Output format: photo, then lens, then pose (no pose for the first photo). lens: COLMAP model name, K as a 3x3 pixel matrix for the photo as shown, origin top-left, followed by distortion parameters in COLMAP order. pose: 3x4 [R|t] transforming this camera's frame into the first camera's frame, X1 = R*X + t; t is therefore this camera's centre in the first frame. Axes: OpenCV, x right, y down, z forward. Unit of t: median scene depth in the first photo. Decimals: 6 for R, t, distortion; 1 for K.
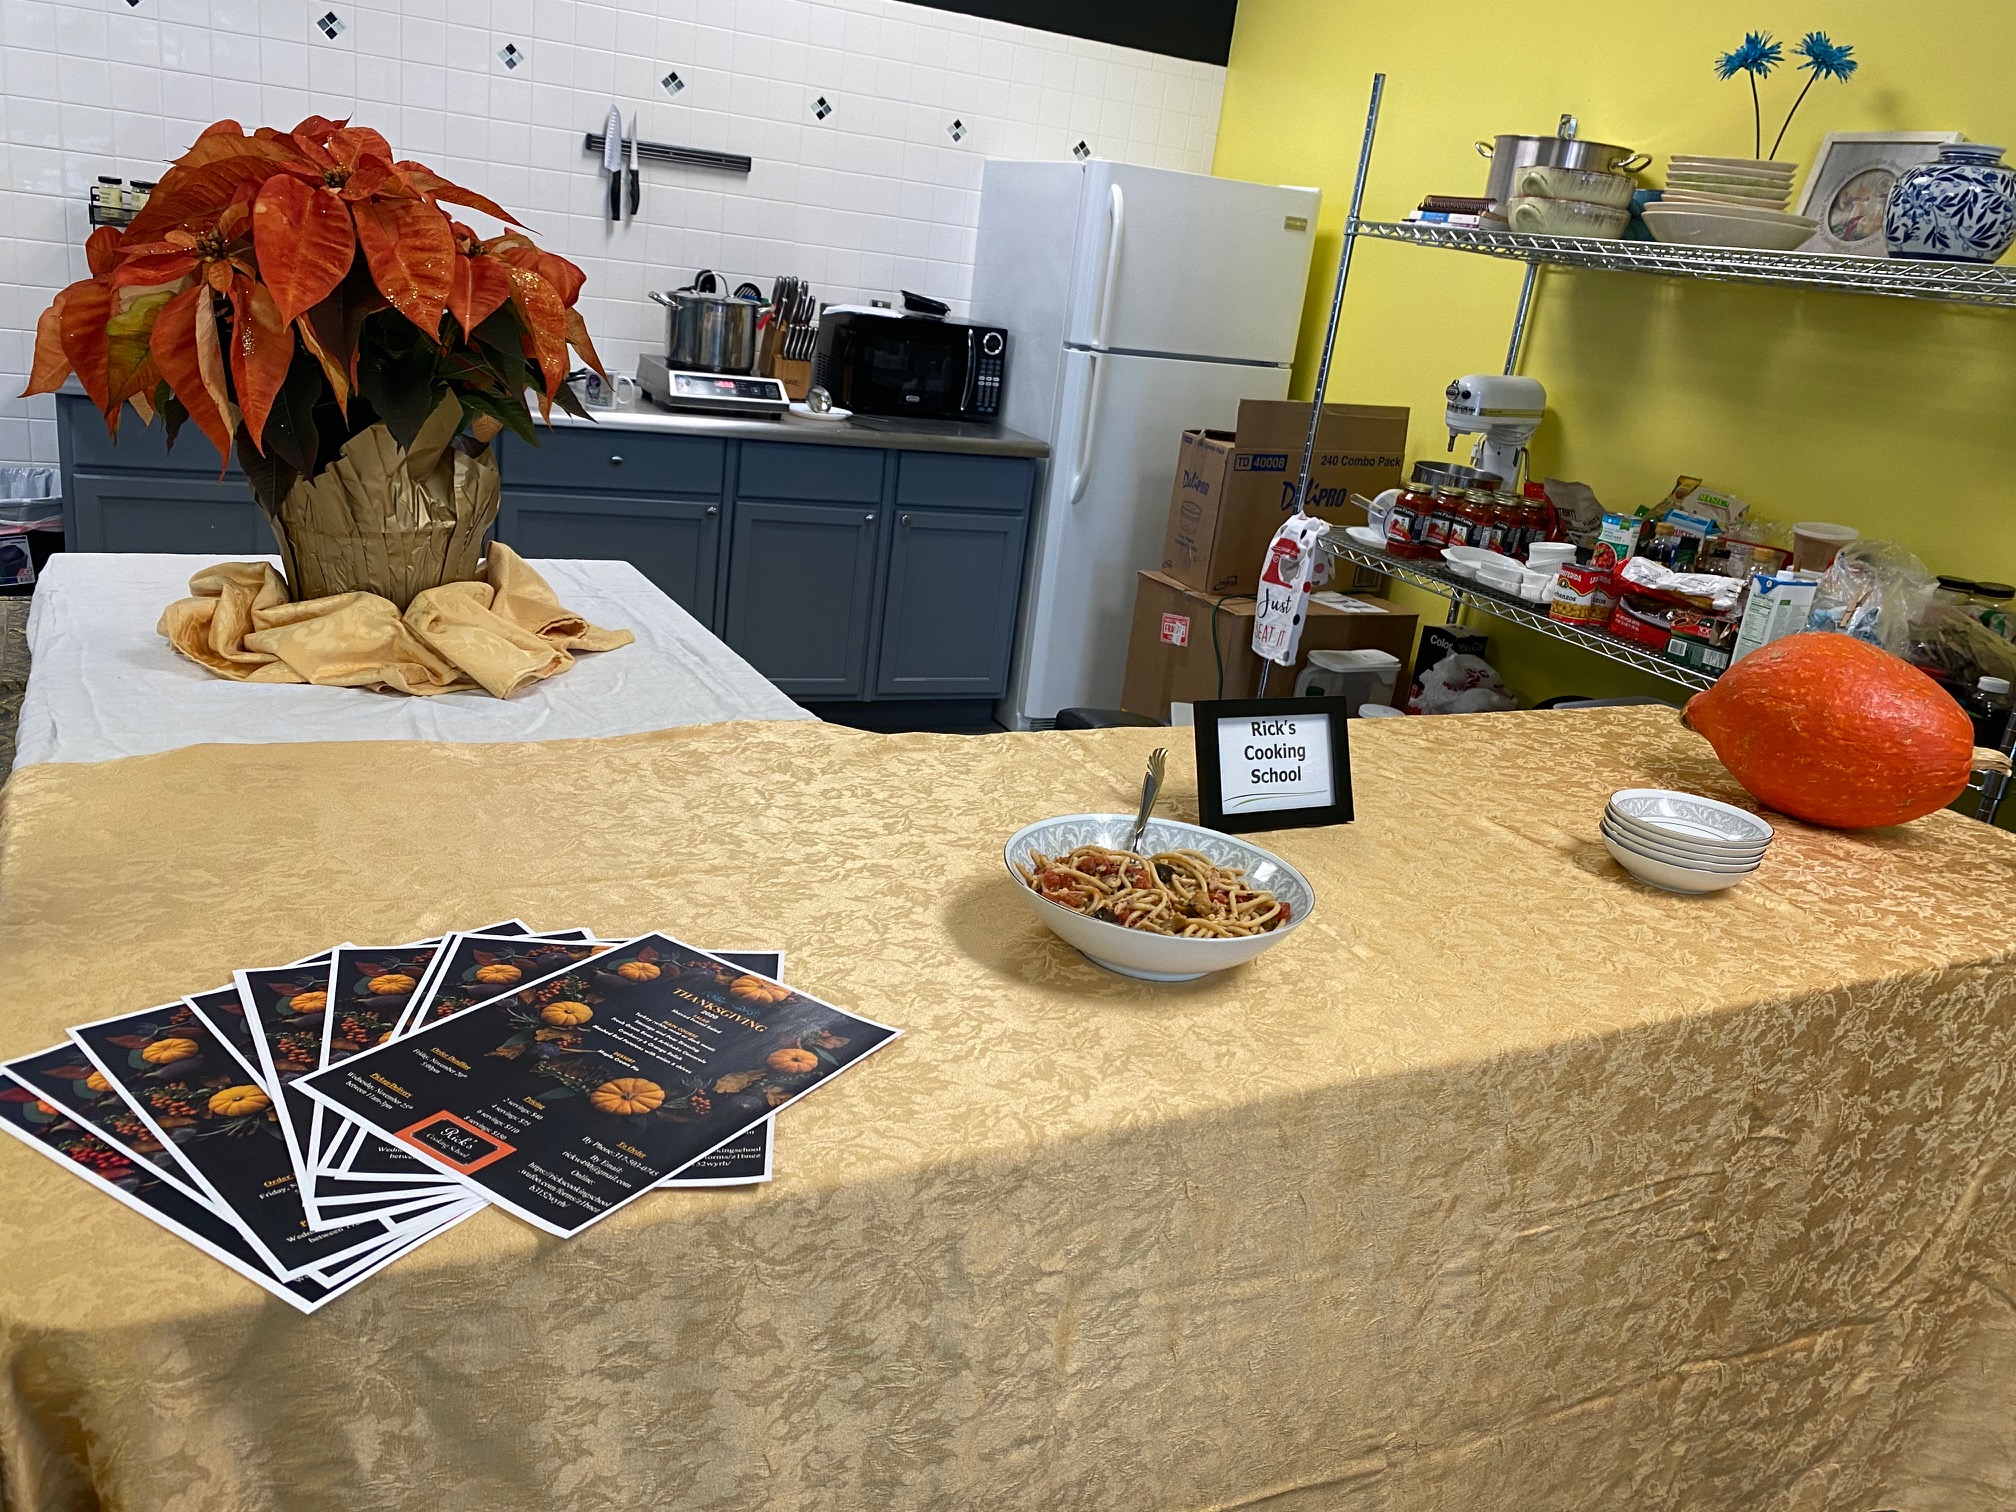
lens RADIAL K [[1547.2, 0, 1006.2], [0, 1547.2, 757.2], [0, 0, 1]] dist [0.064807, -0.096170]
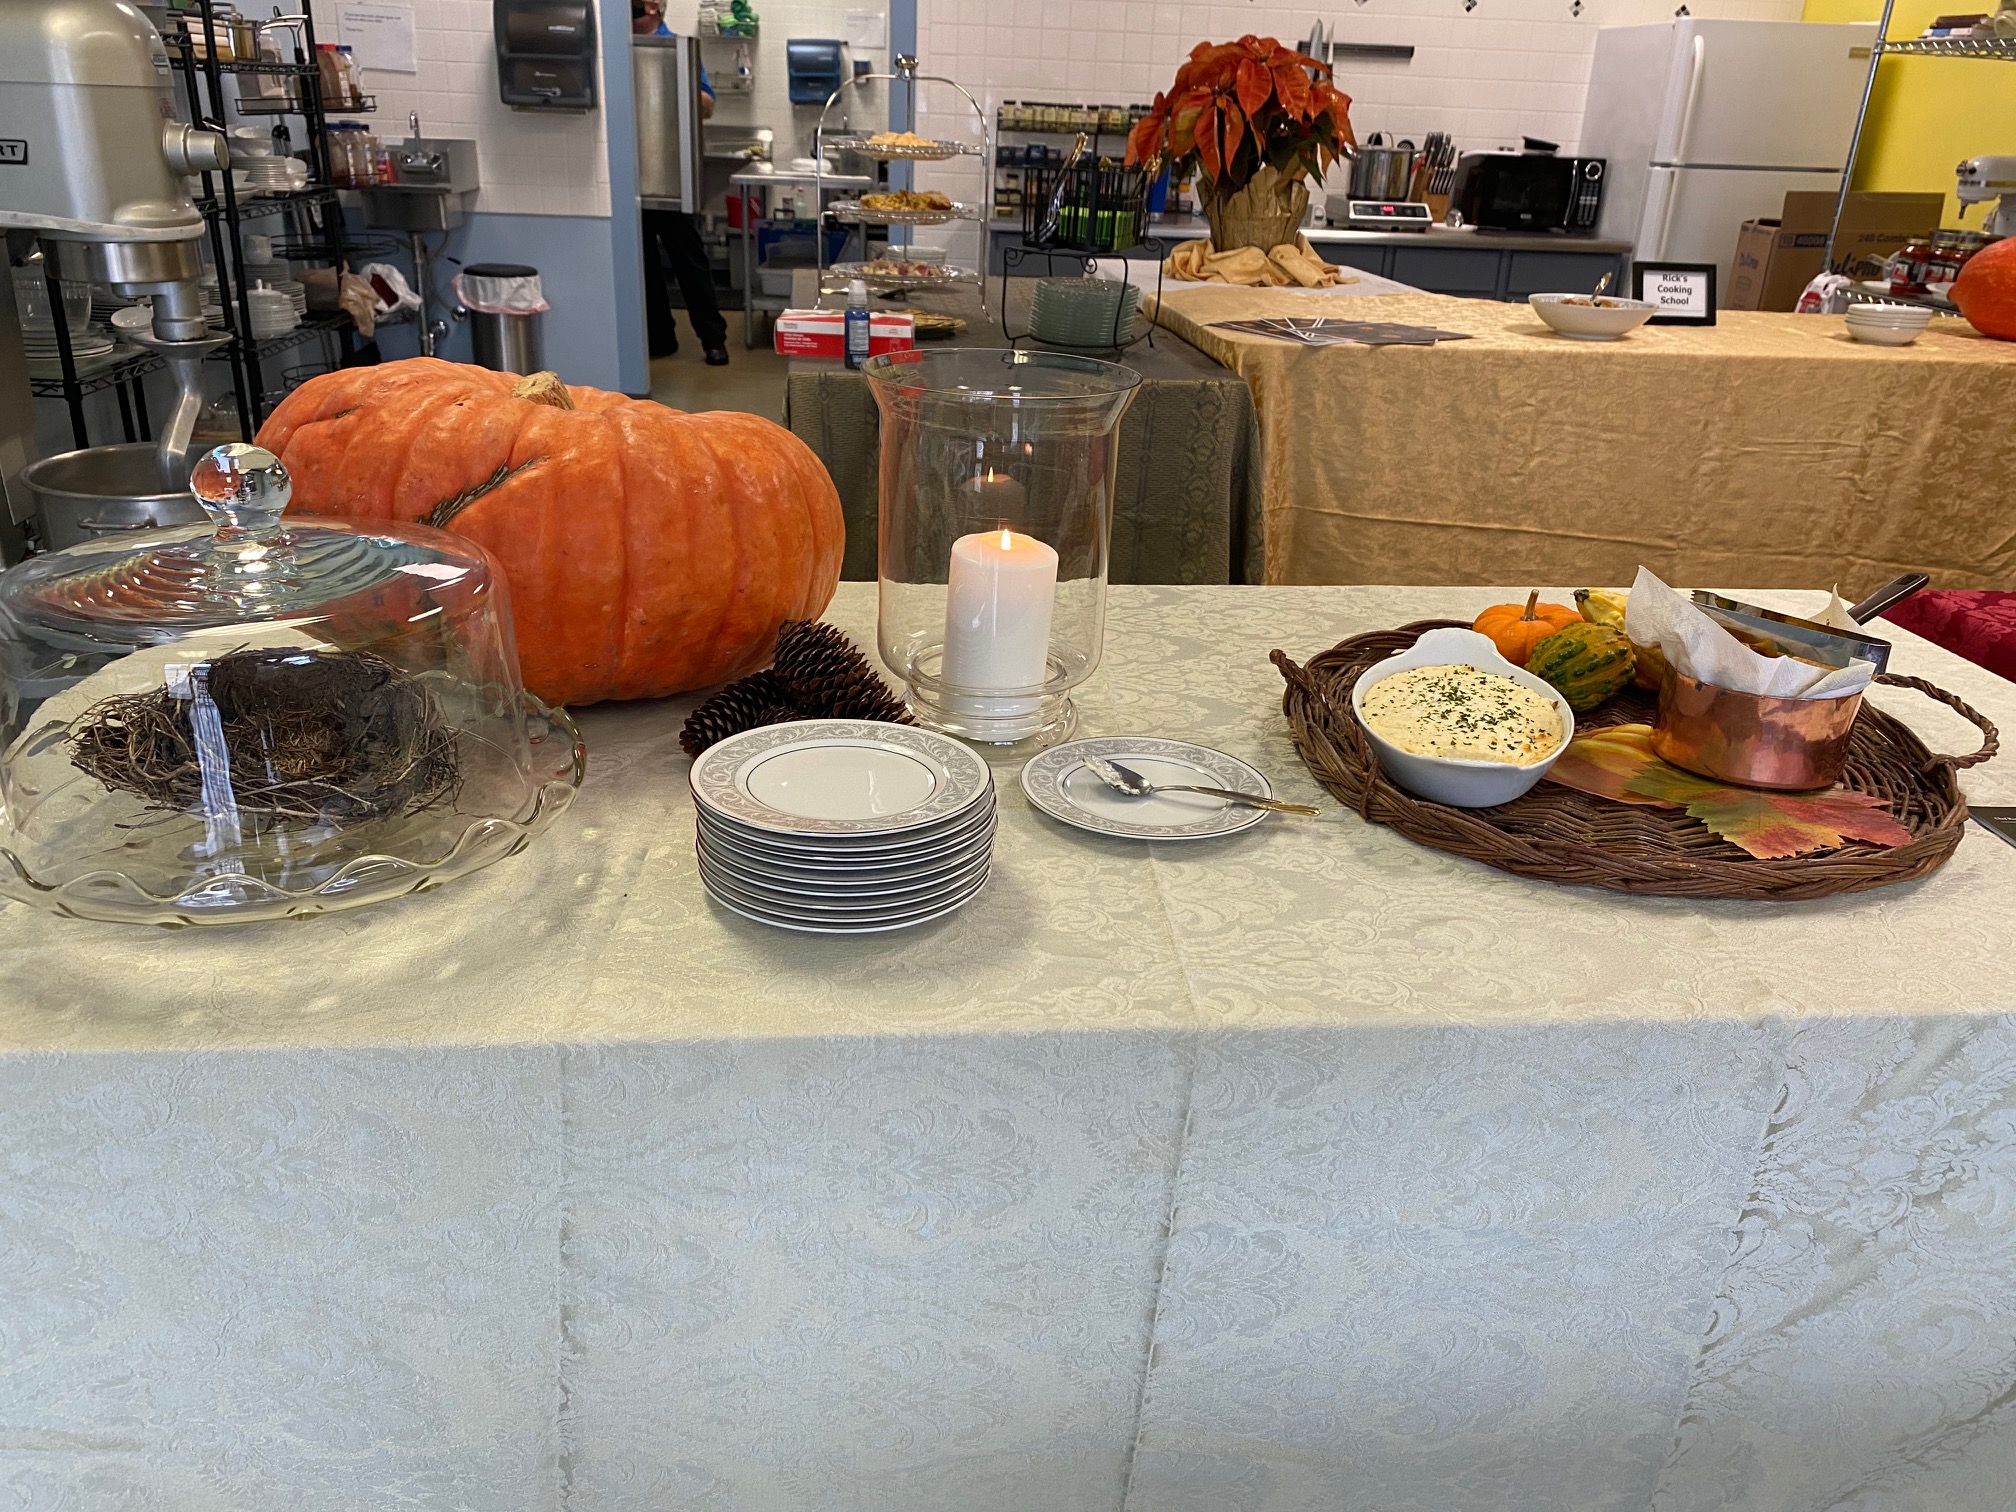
lens RADIAL K [[1533.9, 0, 1011.5], [0, 1533.9, 758.2], [0, 0, 1]] dist [0.012338, -0.009283]
pose [[0.927528, 0.063114, -0.368385, 0.059747], [-0.042901, 0.997103, 0.062814, 0.220190], [0.371283, -0.042458, 0.927549, -0.534360]]
